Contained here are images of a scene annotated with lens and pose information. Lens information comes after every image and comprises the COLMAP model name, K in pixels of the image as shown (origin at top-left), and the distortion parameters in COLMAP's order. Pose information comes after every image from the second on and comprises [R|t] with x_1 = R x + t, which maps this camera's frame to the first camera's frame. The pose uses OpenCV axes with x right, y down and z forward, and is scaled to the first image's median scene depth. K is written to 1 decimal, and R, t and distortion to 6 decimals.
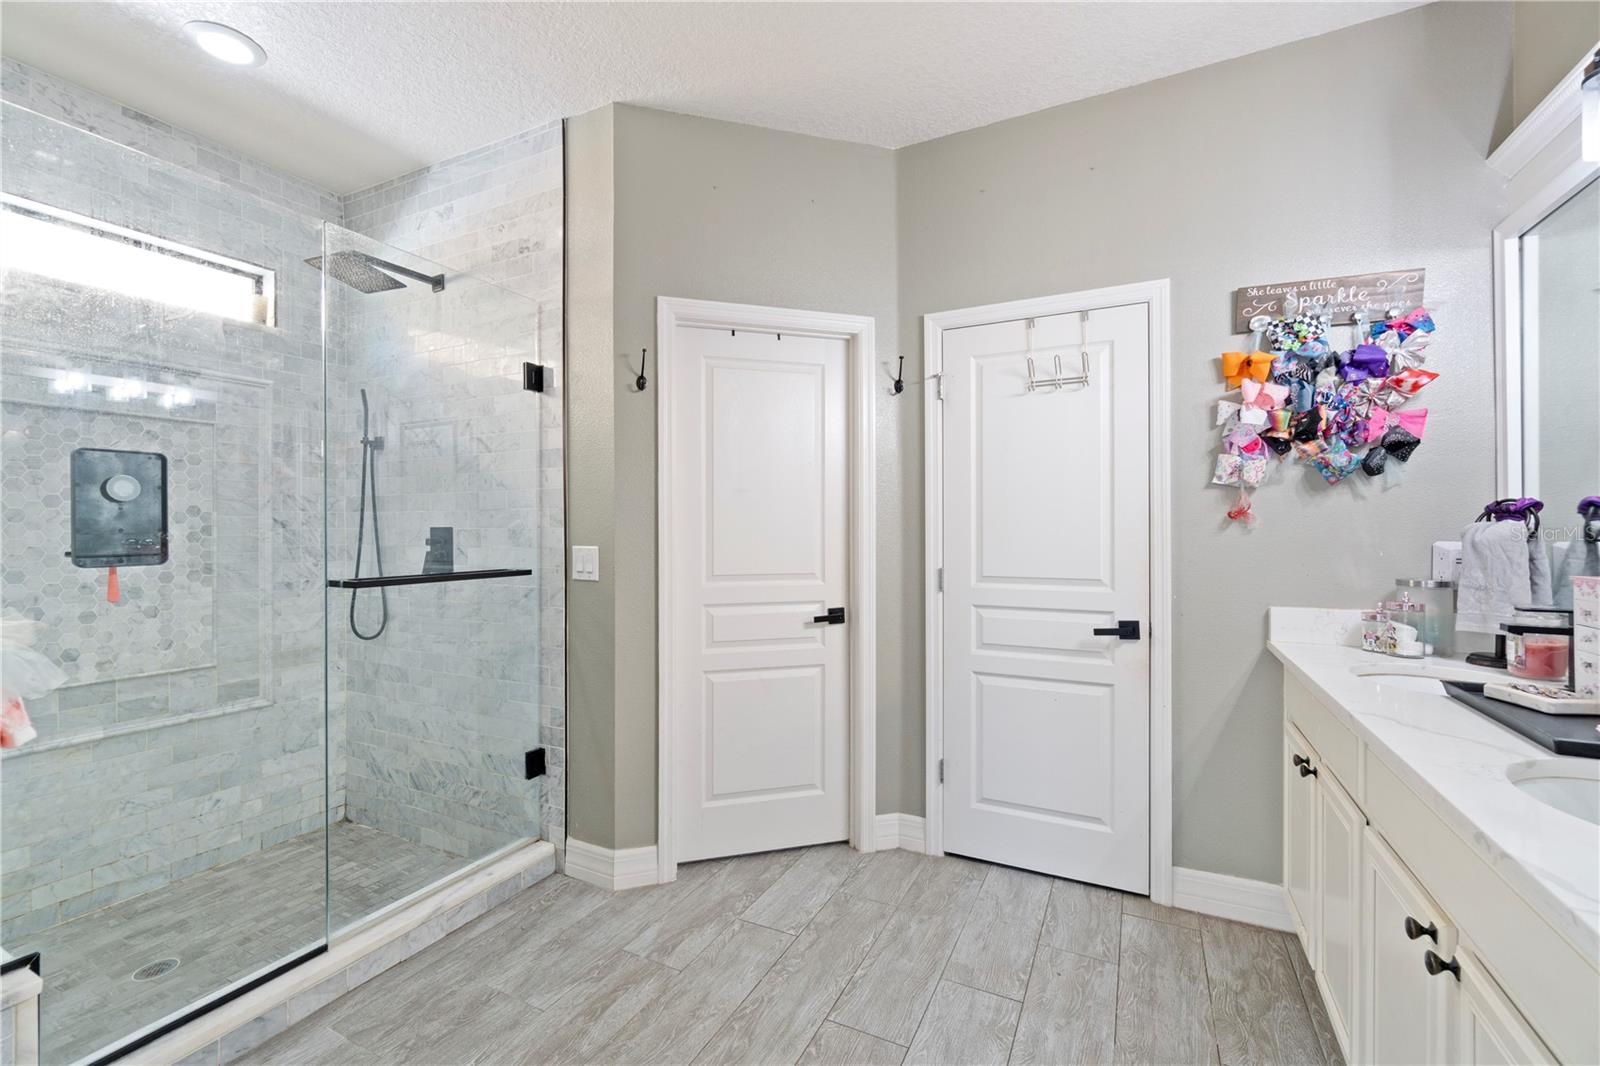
lens RADIAL K [[696.2, 0, 793.2], [0, 696.2, 505.5], [0, 0, 1]] dist [-0.002450, -0.000054]
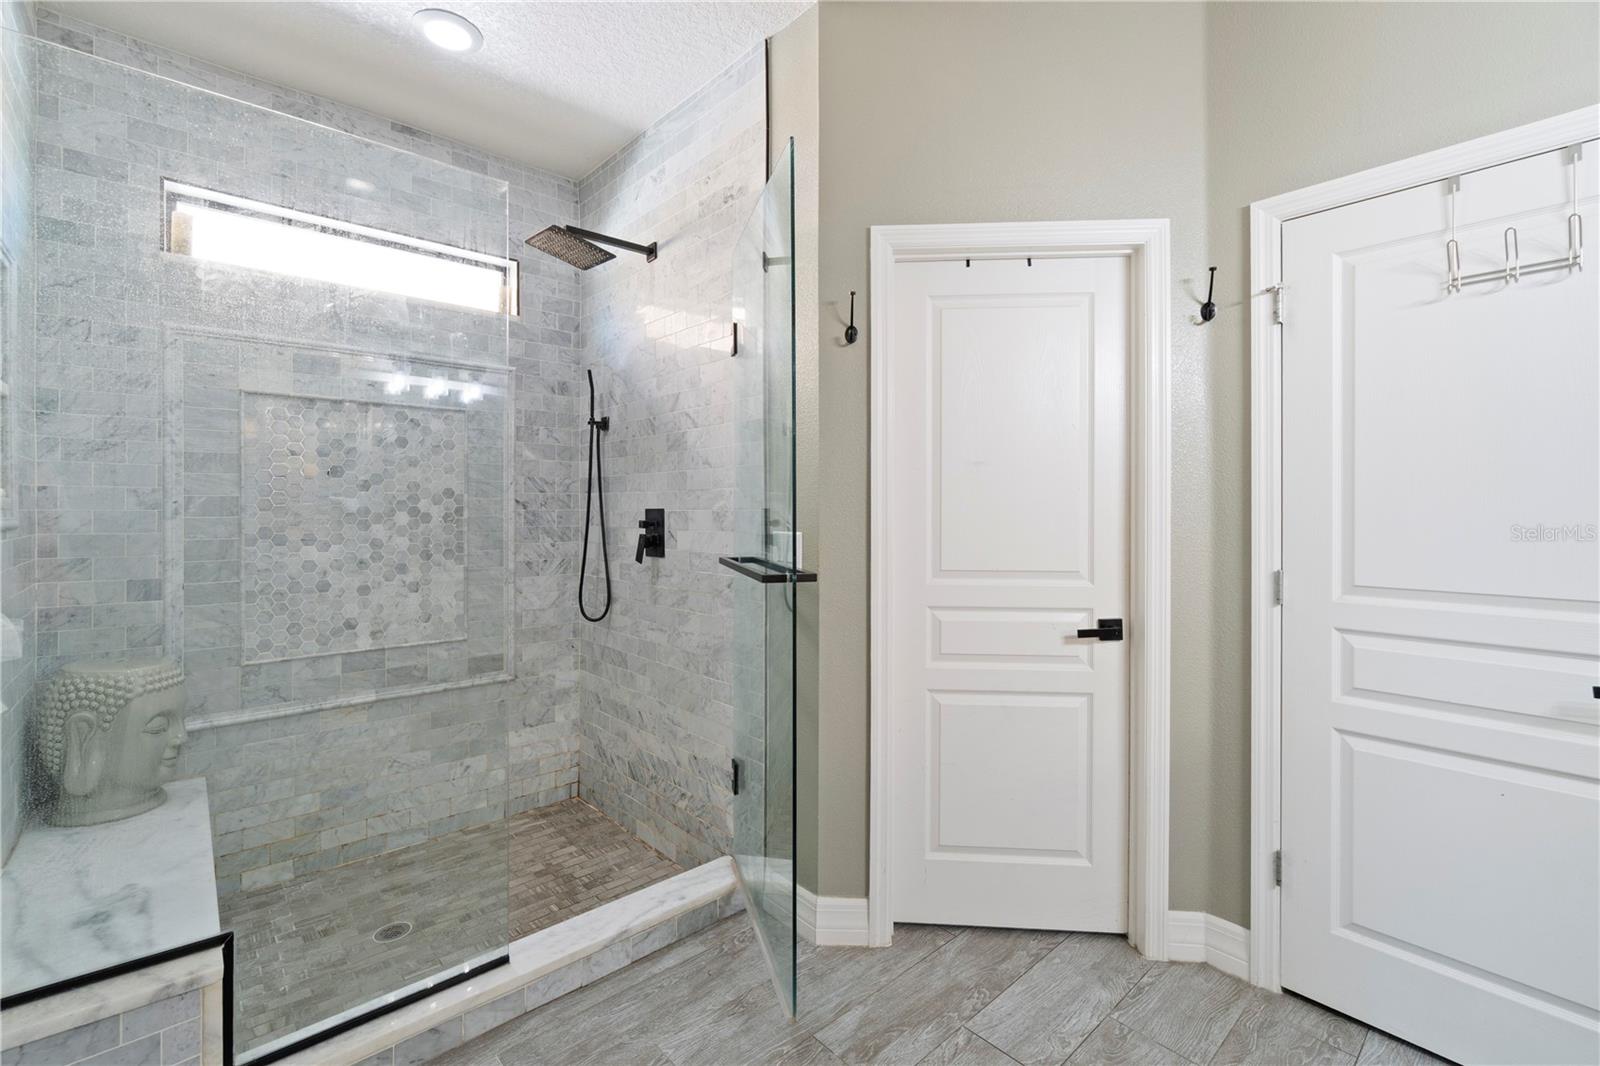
lens RADIAL K [[696.2, 0, 793.2], [0, 696.2, 505.5], [0, 0, 1]] dist [-0.002450, -0.000054]
pose [[0.930981, 0.000833, -0.365067, 0.018967], [0.009766, 0.999583, 0.027186, 0.002975], [0.364938, -0.028875, 0.930584, 0.200225]]
